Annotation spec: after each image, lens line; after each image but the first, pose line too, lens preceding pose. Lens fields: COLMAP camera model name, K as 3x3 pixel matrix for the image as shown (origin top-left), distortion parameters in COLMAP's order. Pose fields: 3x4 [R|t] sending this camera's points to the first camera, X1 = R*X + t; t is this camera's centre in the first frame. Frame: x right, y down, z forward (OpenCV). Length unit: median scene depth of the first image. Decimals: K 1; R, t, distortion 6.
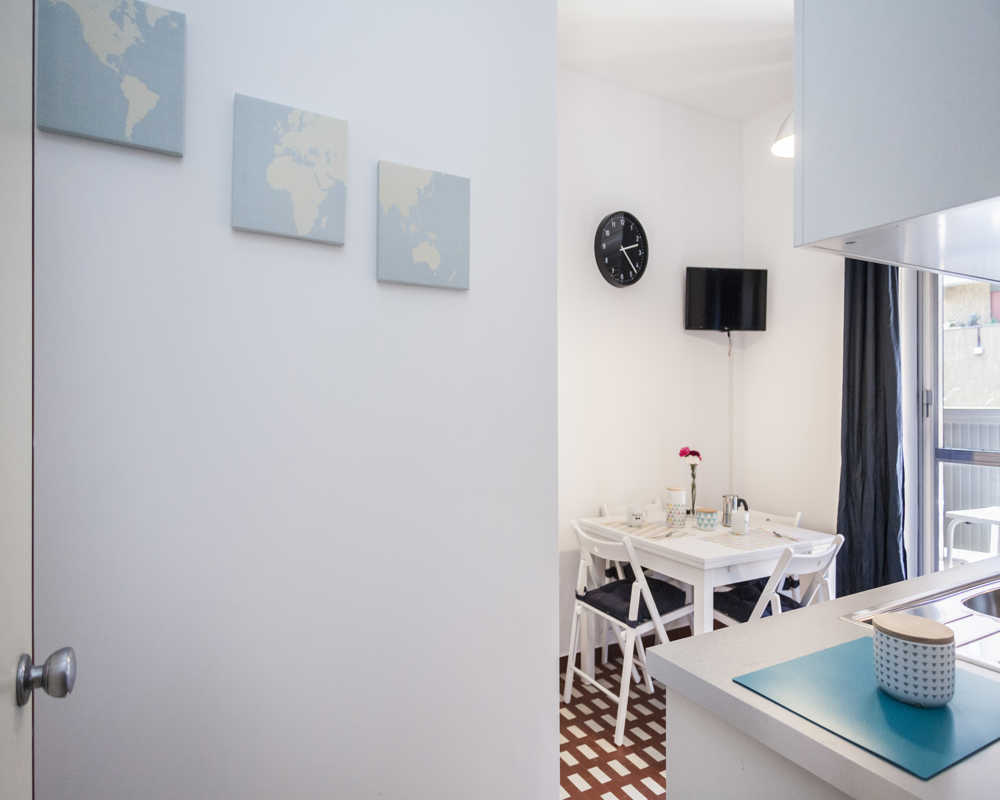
lens RADIAL K [[562.9, 0, 500.3], [0, 562.9, 404.8], [0, 0, 1]] dist [0.002767, 0.002146]
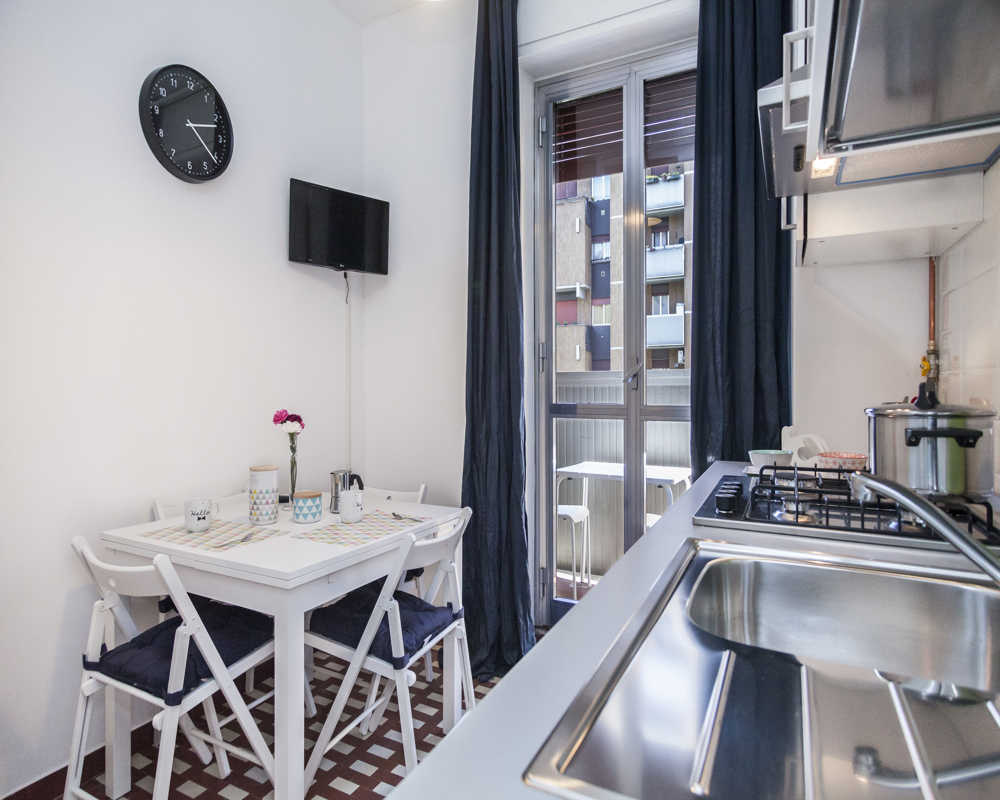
lens RADIAL K [[562.9, 0, 500.3], [0, 562.9, 404.8], [0, 0, 1]] dist [0.002767, 0.002146]
pose [[0.813382, -0.015285, 0.581529, 0.151177], [-0.000451, 0.999638, 0.026907, 0.053951], [-0.581729, -0.022148, 0.813081, 0.278226]]
